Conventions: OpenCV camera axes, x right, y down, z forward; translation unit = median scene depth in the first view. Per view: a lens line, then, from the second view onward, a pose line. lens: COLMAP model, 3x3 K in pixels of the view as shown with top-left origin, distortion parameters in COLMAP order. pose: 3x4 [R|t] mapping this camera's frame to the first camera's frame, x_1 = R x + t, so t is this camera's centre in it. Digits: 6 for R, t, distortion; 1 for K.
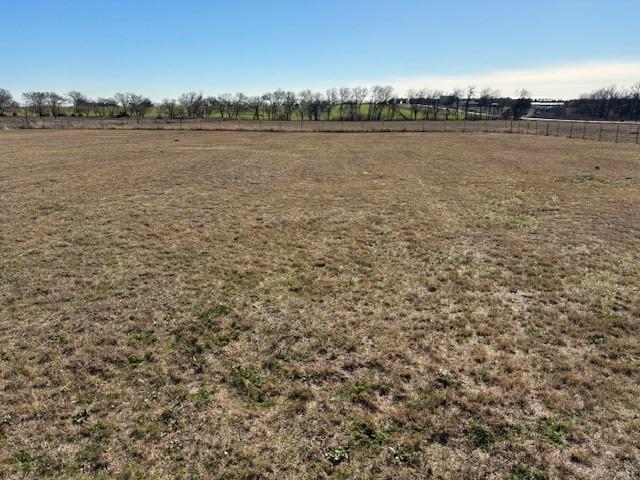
lens RADIAL K [[470.0, 0, 306.5], [0, 470.0, 241.7], [0, 0, 1]] dist [0.007020, 0.001450]
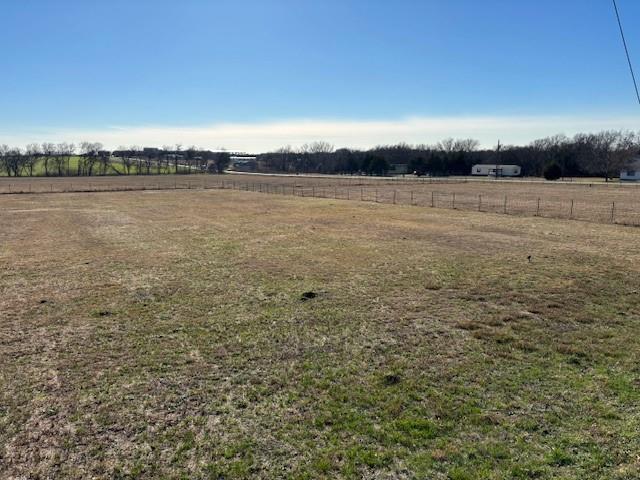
lens RADIAL K [[488.0, 0, 329.5], [0, 488.0, 239.1], [0, 0, 1]] dist [0.051799, -0.057944]
pose [[0.808824, -0.091391, 0.580906, -0.054602], [0.156673, 0.985634, -0.063079, 0.018881], [-0.566796, 0.142032, 0.811523, -0.108808]]
